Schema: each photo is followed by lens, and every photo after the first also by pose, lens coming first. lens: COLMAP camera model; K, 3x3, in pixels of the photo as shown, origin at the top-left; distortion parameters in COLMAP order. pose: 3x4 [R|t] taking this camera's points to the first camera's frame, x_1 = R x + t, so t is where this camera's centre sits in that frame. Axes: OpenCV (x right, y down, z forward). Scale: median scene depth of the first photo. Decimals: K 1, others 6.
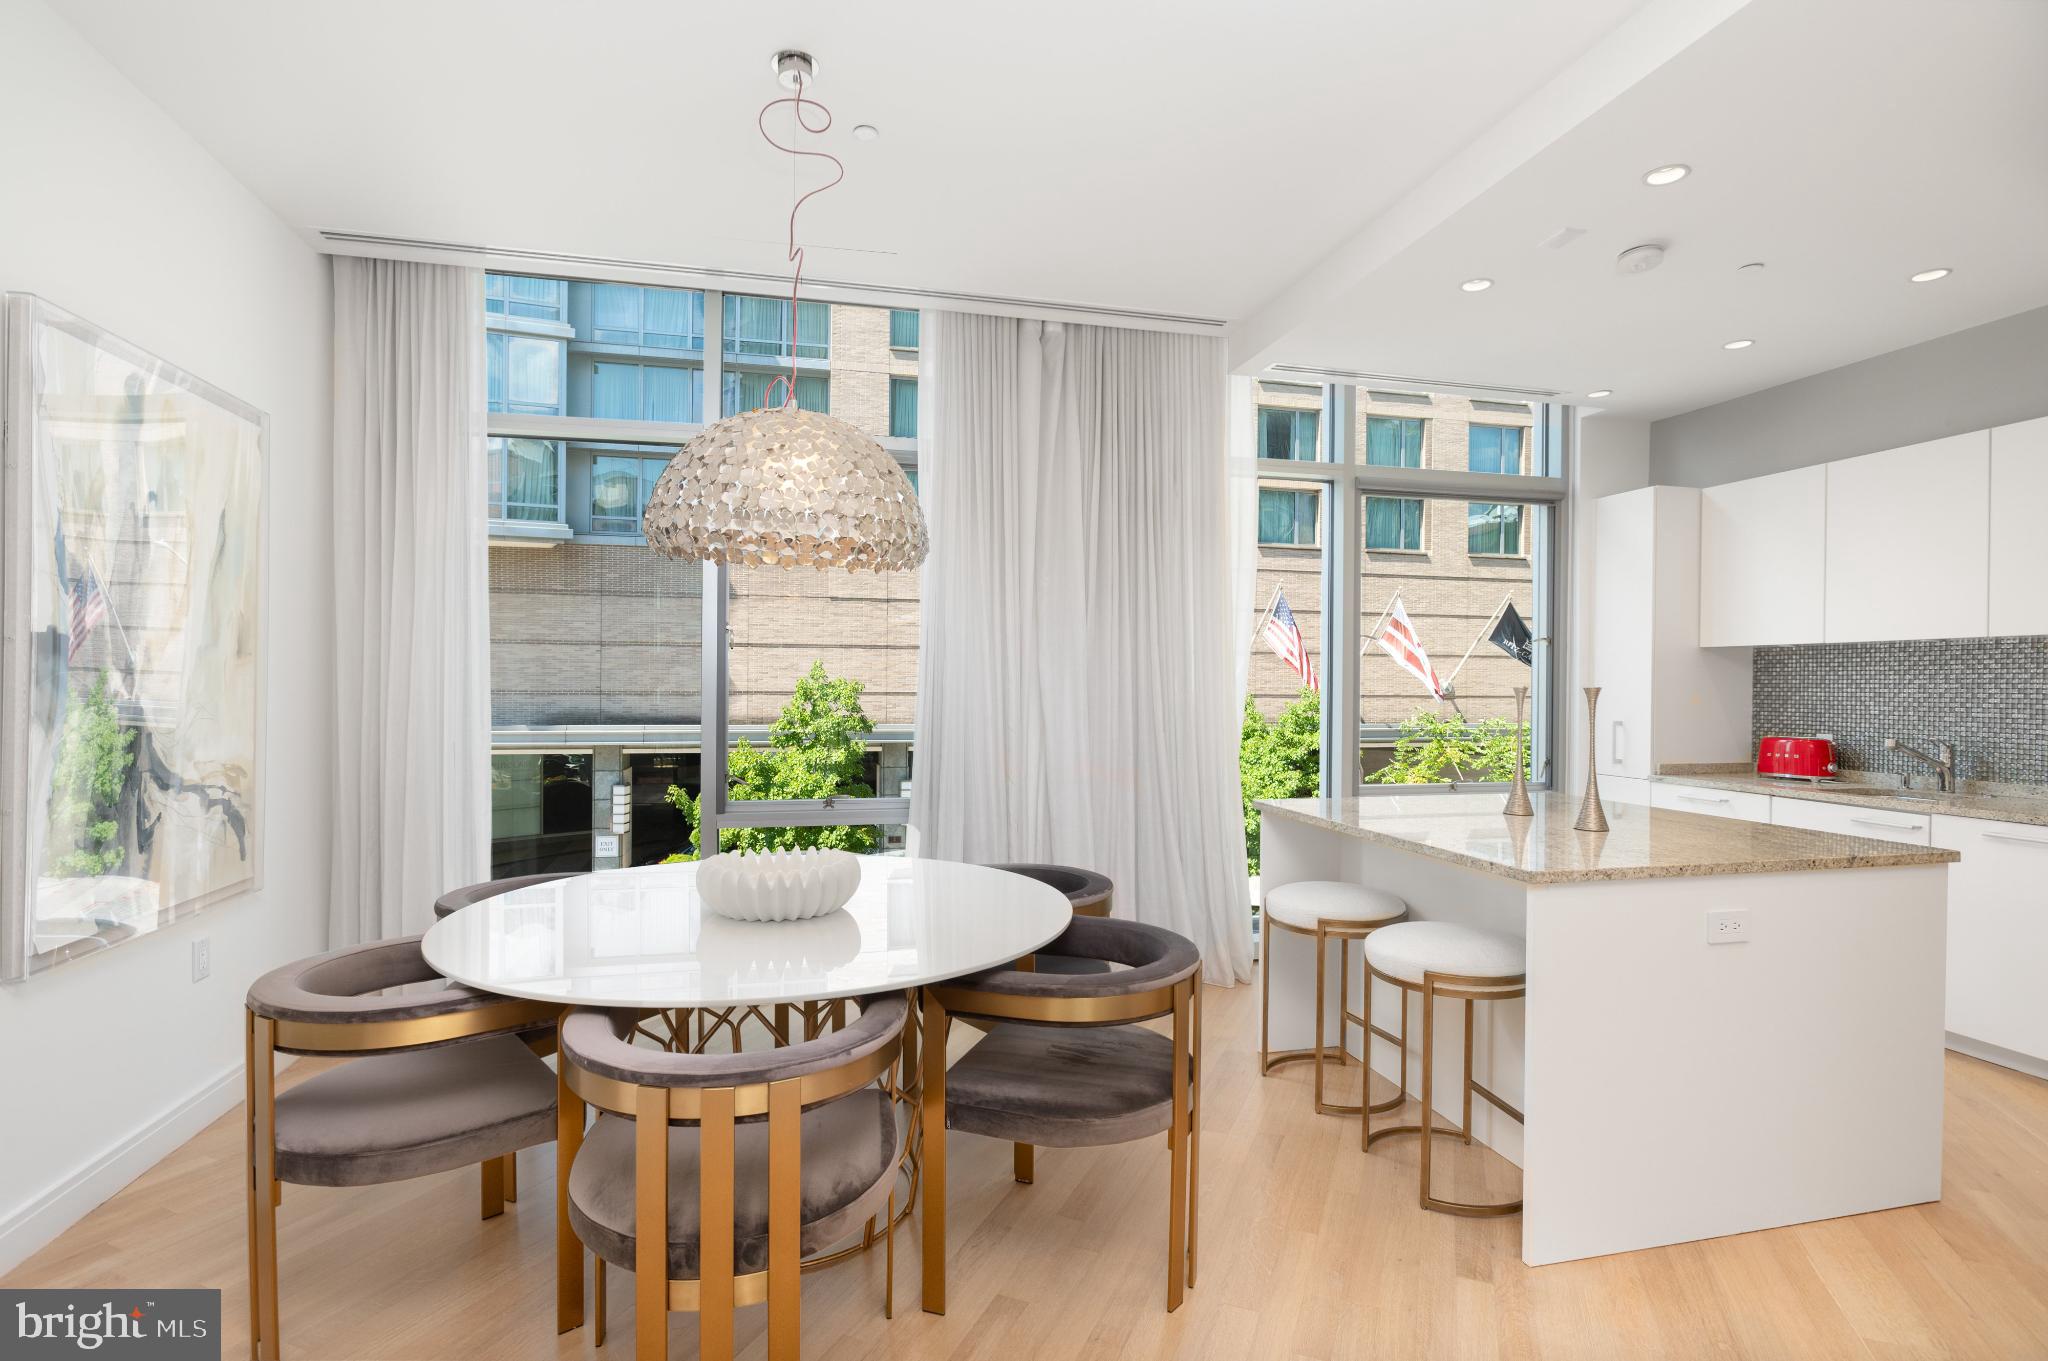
lens RADIAL K [[983.7, 0, 1017.1], [0, 983.7, 681.4], [0, 0, 1]] dist [0.016105, 0.000027]
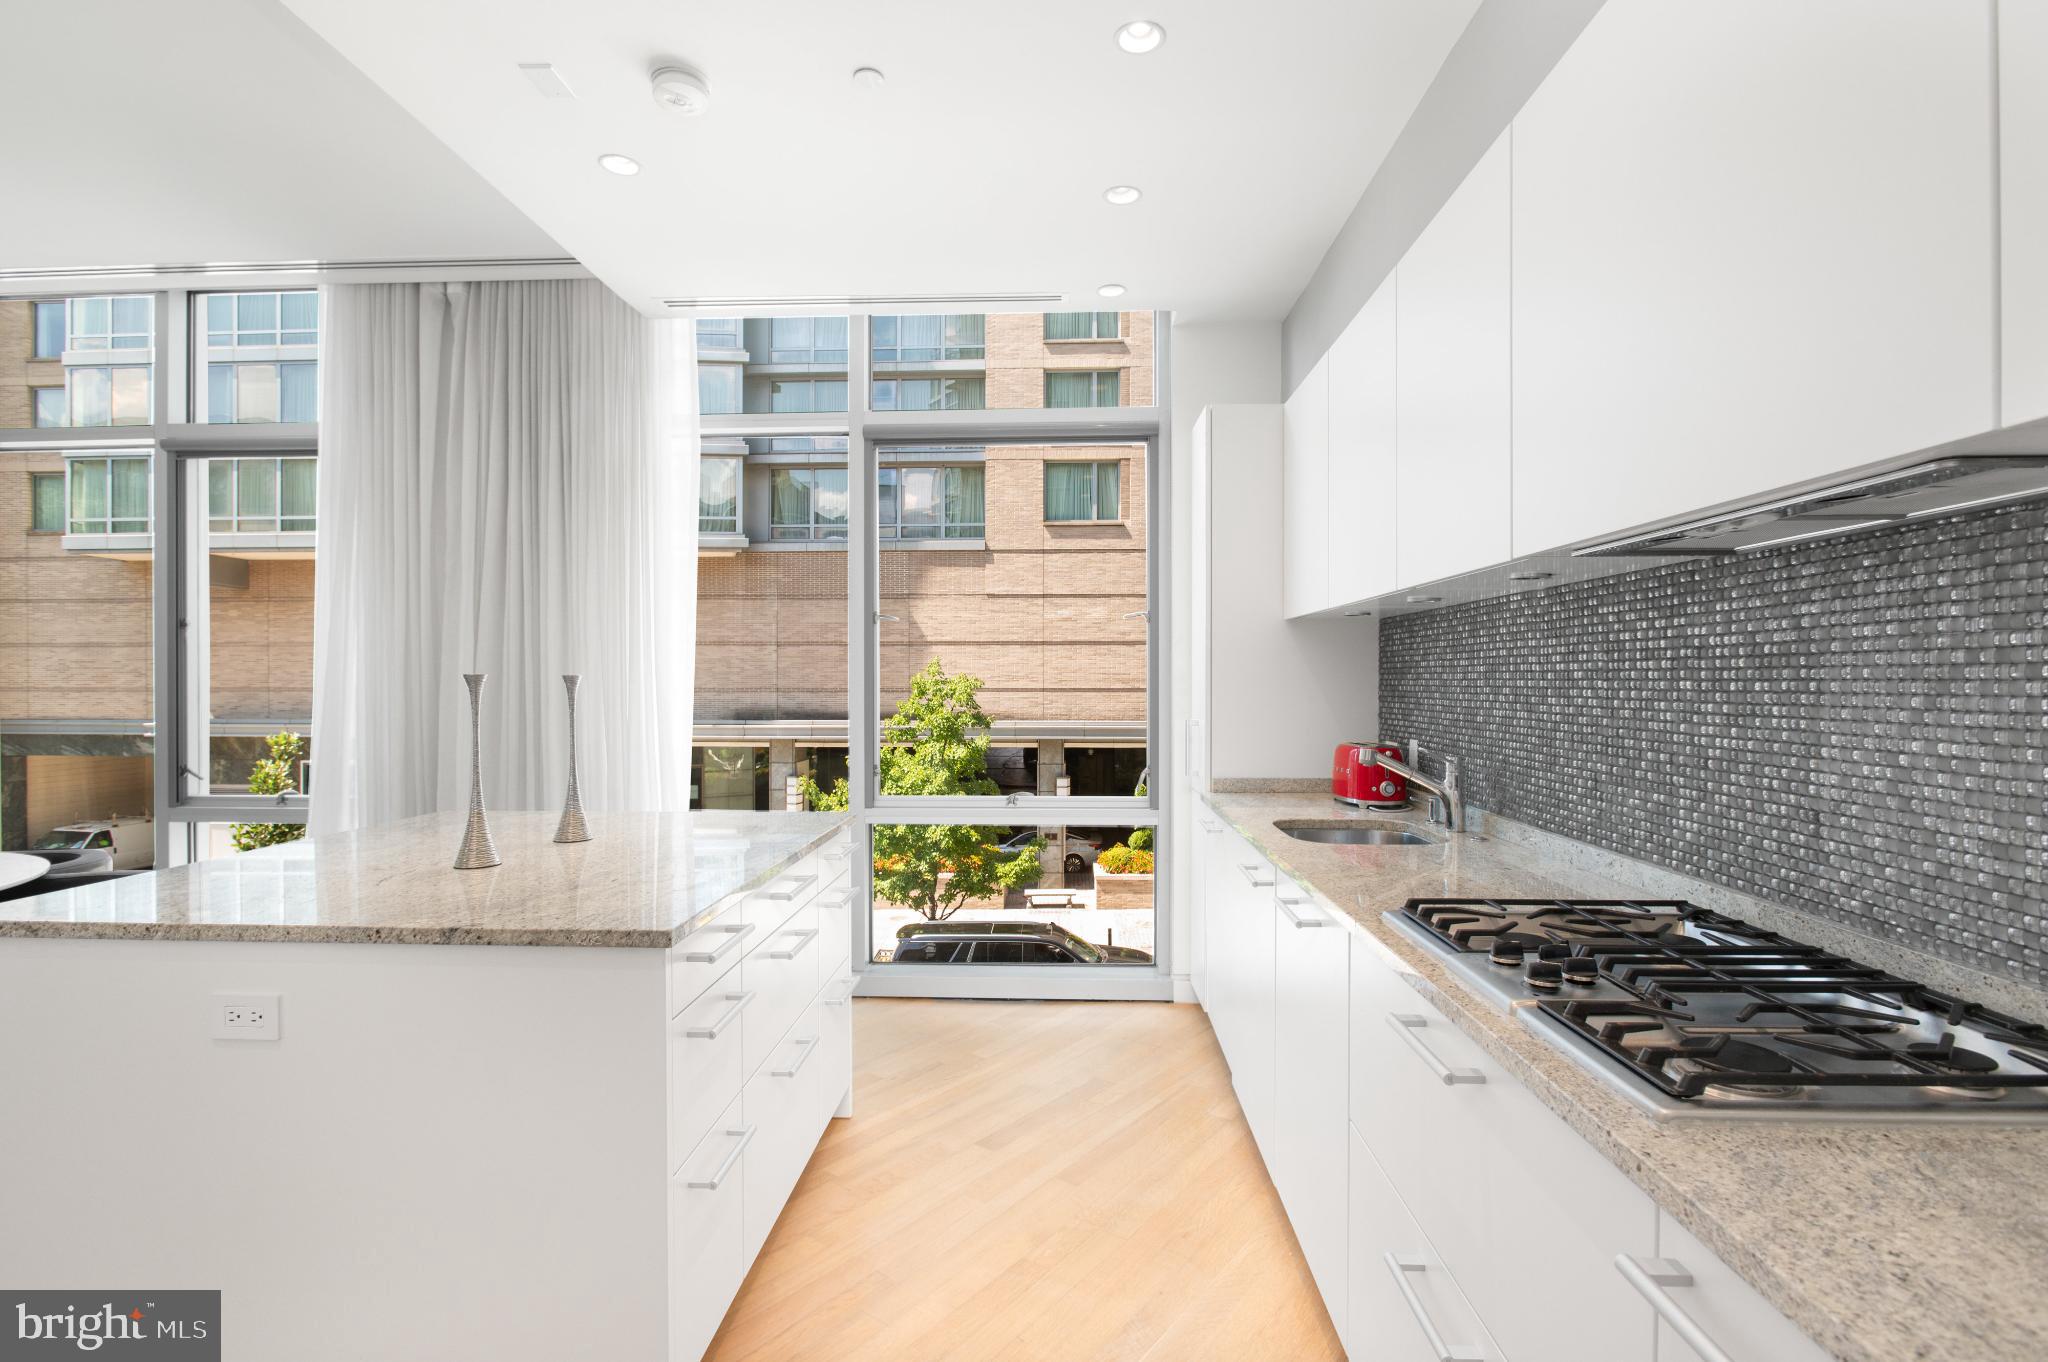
lens RADIAL K [[983.7, 0, 1029.4], [0, 983.7, 678.1], [0, 0, 1]] dist [0.016105, 0.000027]
pose [[0.966623, -0.008957, -0.256048, 0.119741], [0.009547, 0.999954, 0.001062, 0.000119], [0.256027, -0.003470, 0.966664, 0.035868]]
